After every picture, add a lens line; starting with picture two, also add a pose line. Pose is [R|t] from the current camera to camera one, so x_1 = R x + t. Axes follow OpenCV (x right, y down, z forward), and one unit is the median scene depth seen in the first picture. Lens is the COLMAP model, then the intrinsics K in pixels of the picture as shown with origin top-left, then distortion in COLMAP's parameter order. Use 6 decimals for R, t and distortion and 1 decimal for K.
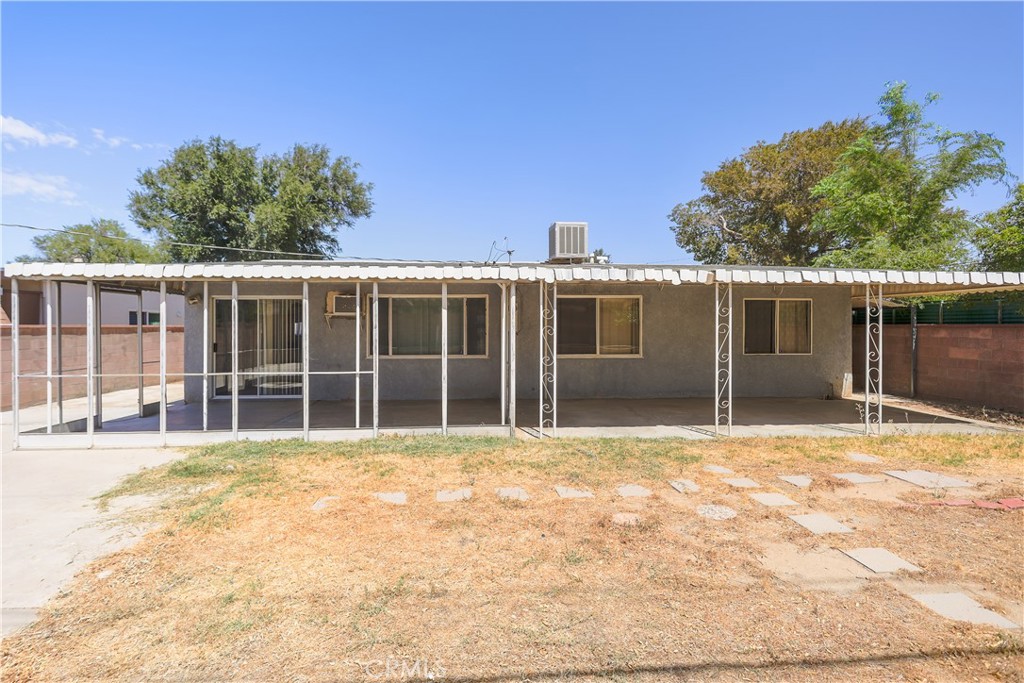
lens RADIAL K [[492.7, 0, 510.0], [0, 492.7, 335.0], [0, 0, 1]] dist [-0.003808, 0.000786]
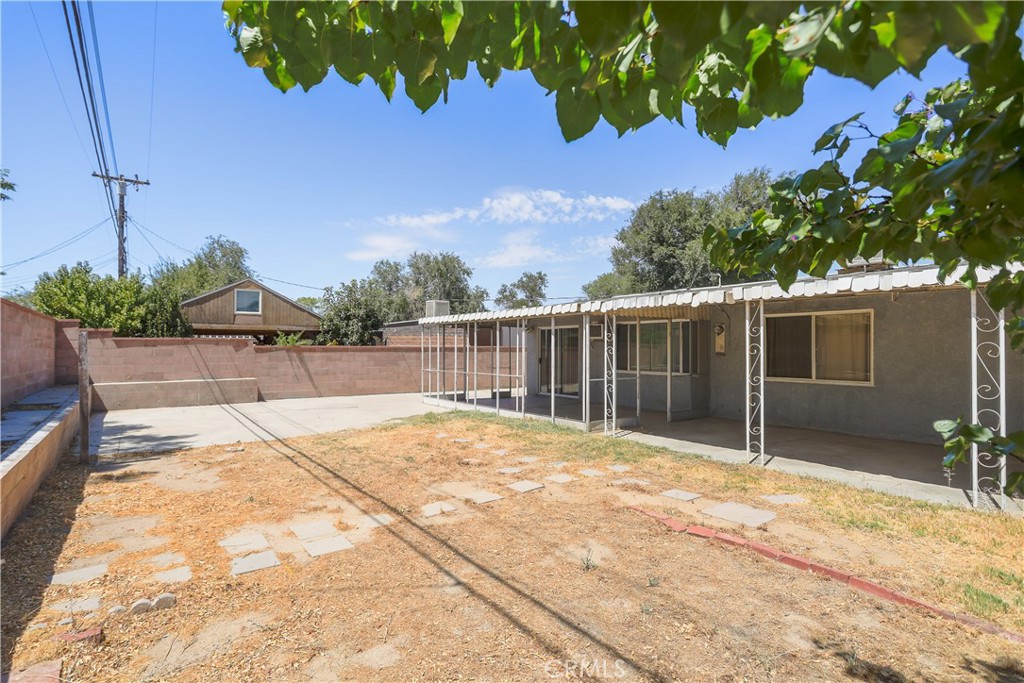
lens RADIAL K [[492.7, 0, 506.8], [0, 492.7, 344.0], [0, 0, 1]] dist [-0.003808, 0.000786]
pose [[0.556370, -0.004247, -0.830924, 0.684545], [-0.017155, 0.999715, -0.016596, 0.000462], [0.830758, 0.023488, 0.556139, 0.062389]]
